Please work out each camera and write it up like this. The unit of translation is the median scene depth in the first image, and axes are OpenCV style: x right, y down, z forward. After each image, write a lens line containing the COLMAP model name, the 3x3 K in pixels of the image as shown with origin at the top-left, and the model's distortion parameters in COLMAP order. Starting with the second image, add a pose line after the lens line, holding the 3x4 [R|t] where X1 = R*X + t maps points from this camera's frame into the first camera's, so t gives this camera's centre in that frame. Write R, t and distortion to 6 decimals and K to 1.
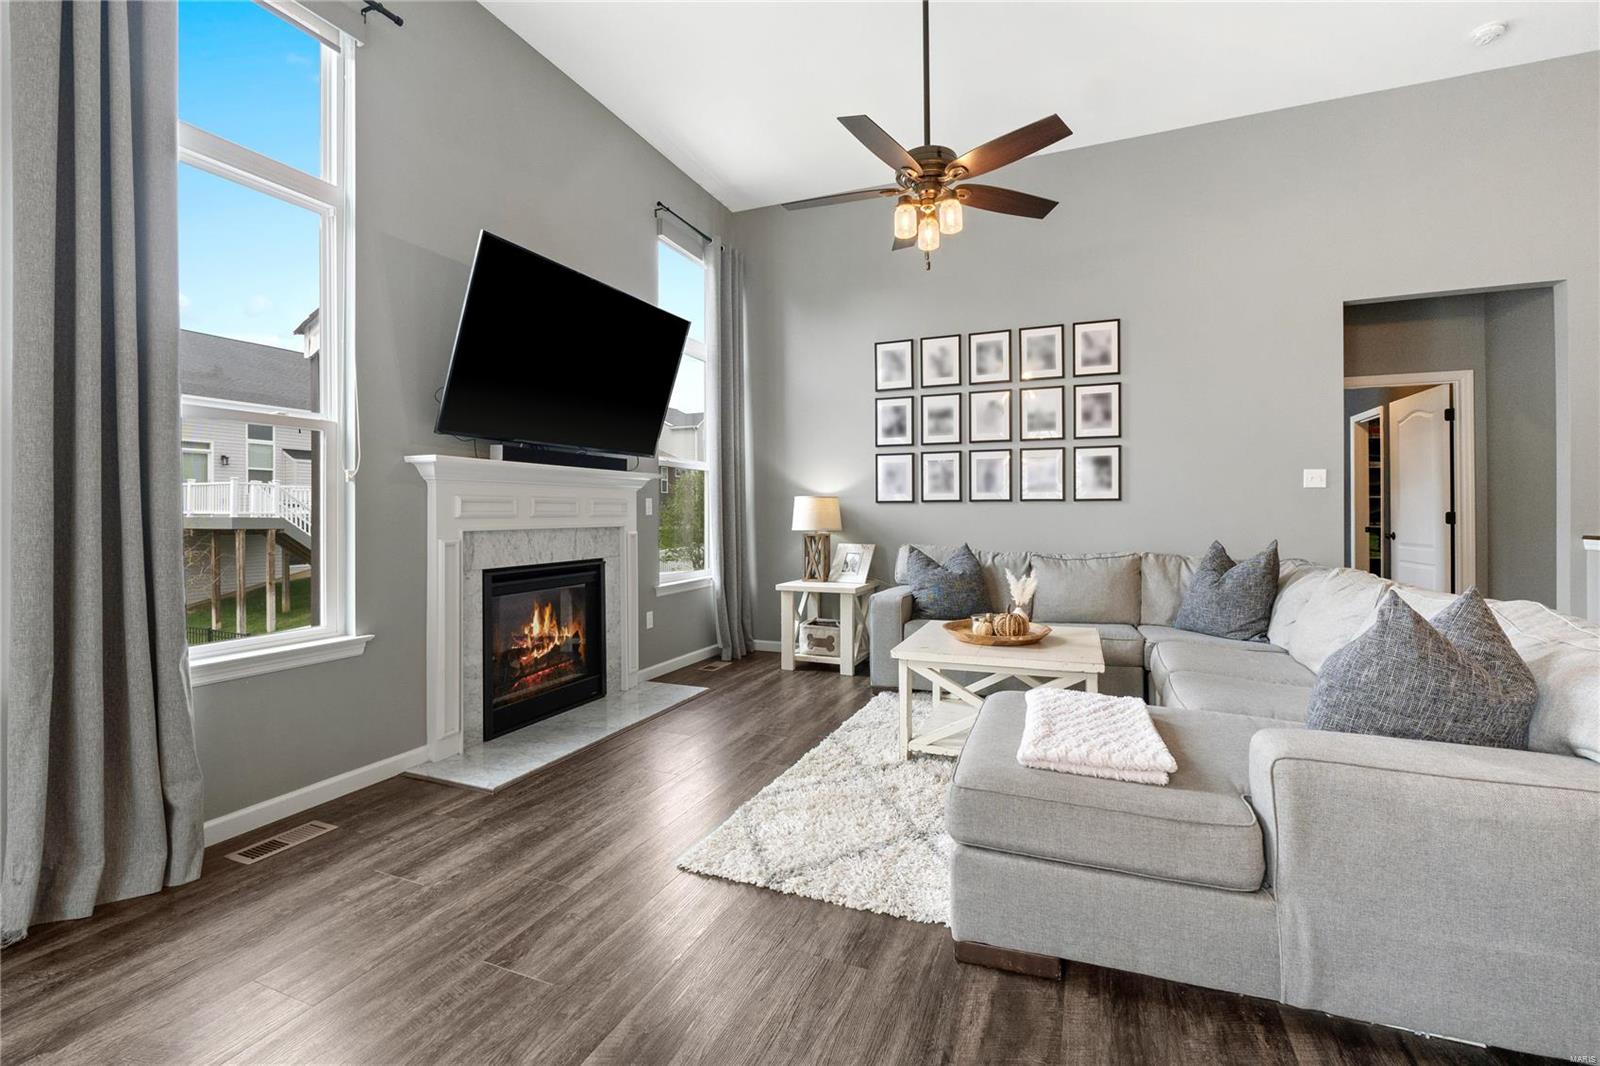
lens RADIAL K [[687.9, 0, 796.0], [0, 687.9, 517.7], [0, 0, 1]] dist [-0.019297, -0.000170]
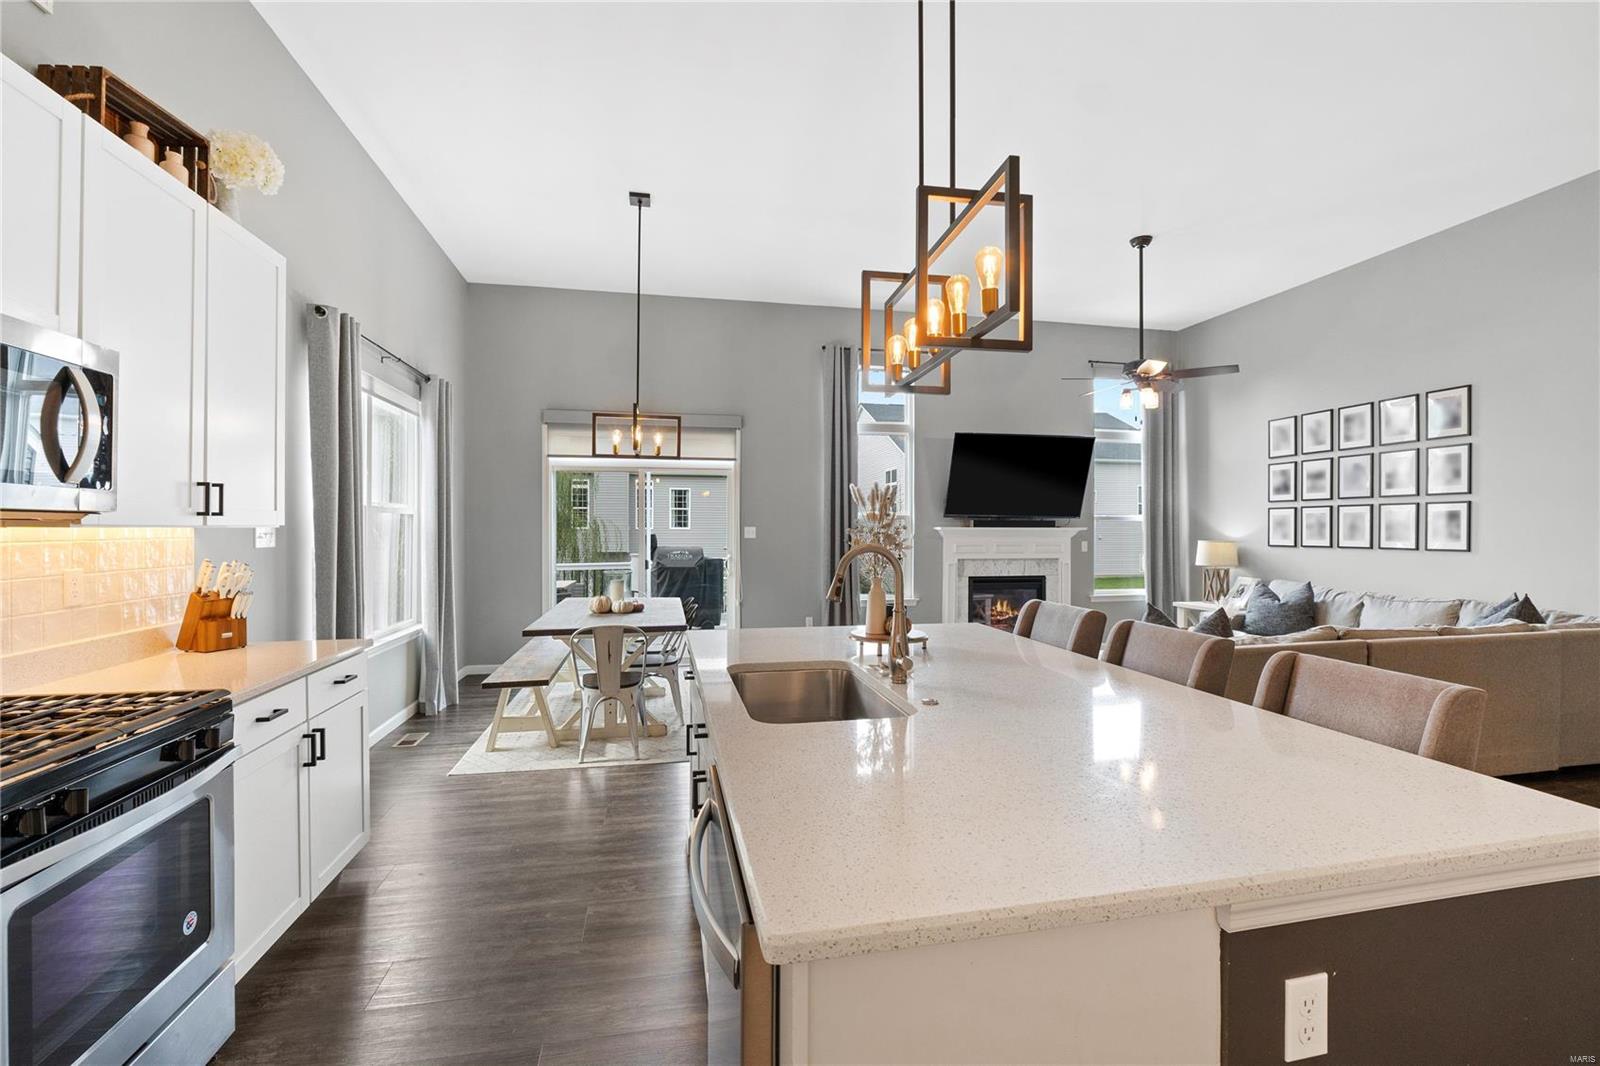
lens RADIAL K [[687.9, 0, 802.0], [0, 687.9, 531.6], [0, 0, 1]] dist [-0.019297, -0.000170]
pose [[0.559458, 0.008220, -0.828818, 0.721751], [-0.007051, 0.999962, 0.005158, -0.051647], [0.828829, 0.002958, 0.559495, -0.449099]]
